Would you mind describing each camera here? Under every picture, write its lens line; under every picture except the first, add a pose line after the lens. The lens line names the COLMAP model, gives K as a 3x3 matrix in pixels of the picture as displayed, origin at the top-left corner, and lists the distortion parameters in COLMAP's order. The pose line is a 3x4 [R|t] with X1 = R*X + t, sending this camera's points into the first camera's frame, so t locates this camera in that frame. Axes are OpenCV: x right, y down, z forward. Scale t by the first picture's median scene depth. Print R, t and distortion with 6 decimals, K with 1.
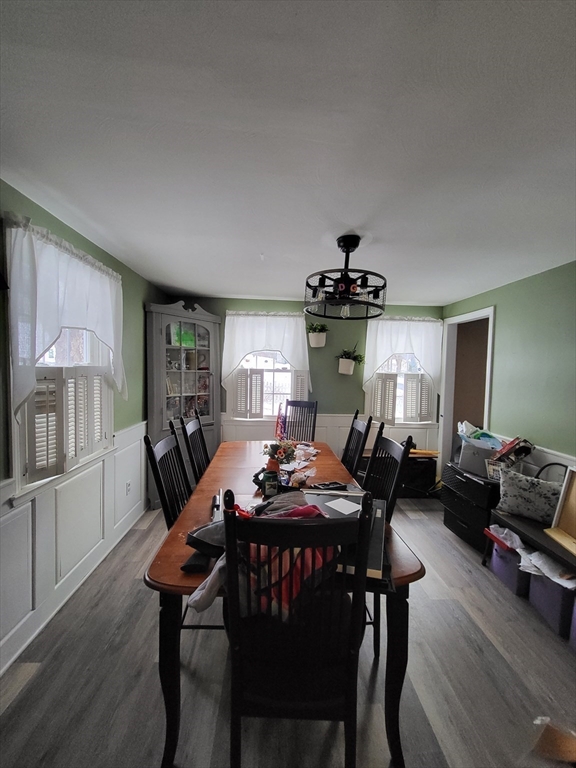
lens RADIAL K [[303.0, 0, 290.1], [0, 303.0, 384.1], [0, 0, 1]] dist [0.010418, -0.000527]
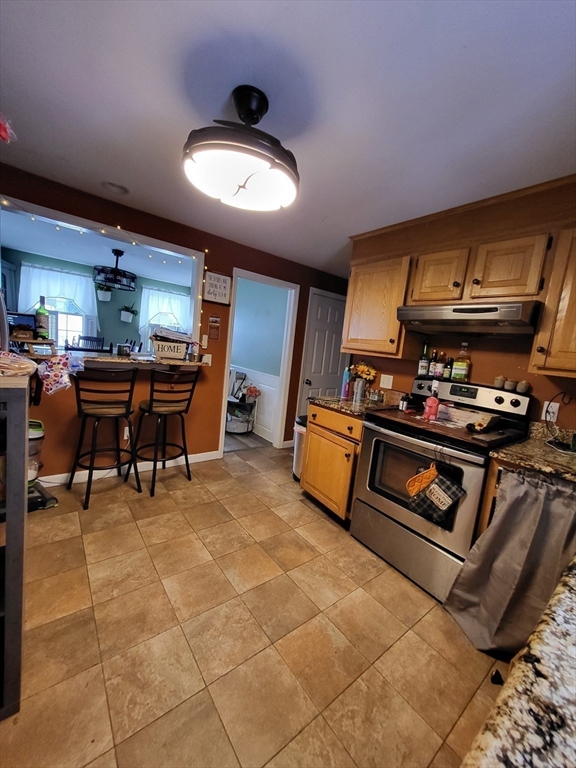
lens RADIAL K [[303.0, 0, 287.8], [0, 303.0, 384.0], [0, 0, 1]] dist [0.010418, -0.000527]
pose [[0.821402, -0.007156, 0.570305, -0.024316], [-0.068151, 0.991526, 0.110599, 0.054944], [-0.566263, -0.129713, 0.813954, -0.773342]]
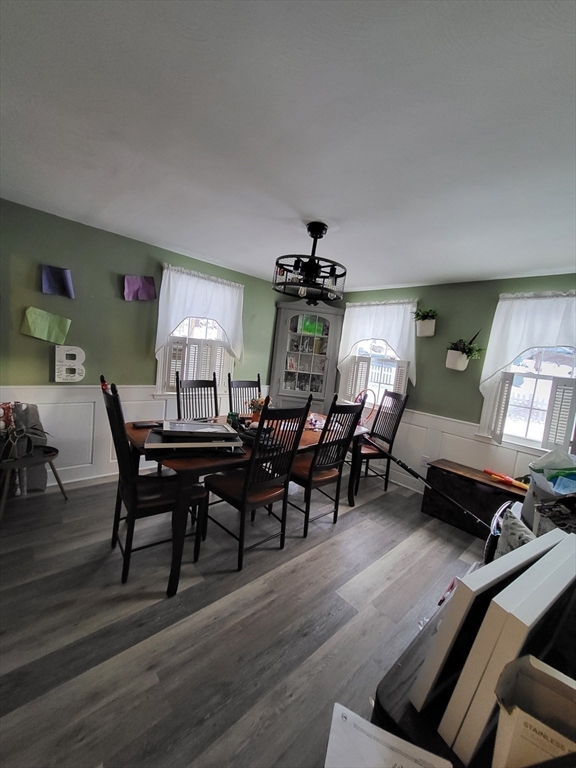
lens RADIAL K [[303.0, 0, 287.7], [0, 303.0, 383.3], [0, 0, 1]] dist [0.010418, -0.000527]
pose [[0.632307, 0.123851, -0.764754, 0.542834], [-0.132467, 0.989885, 0.050785, 0.022944], [0.763308, 0.069193, 0.642318, 0.131459]]
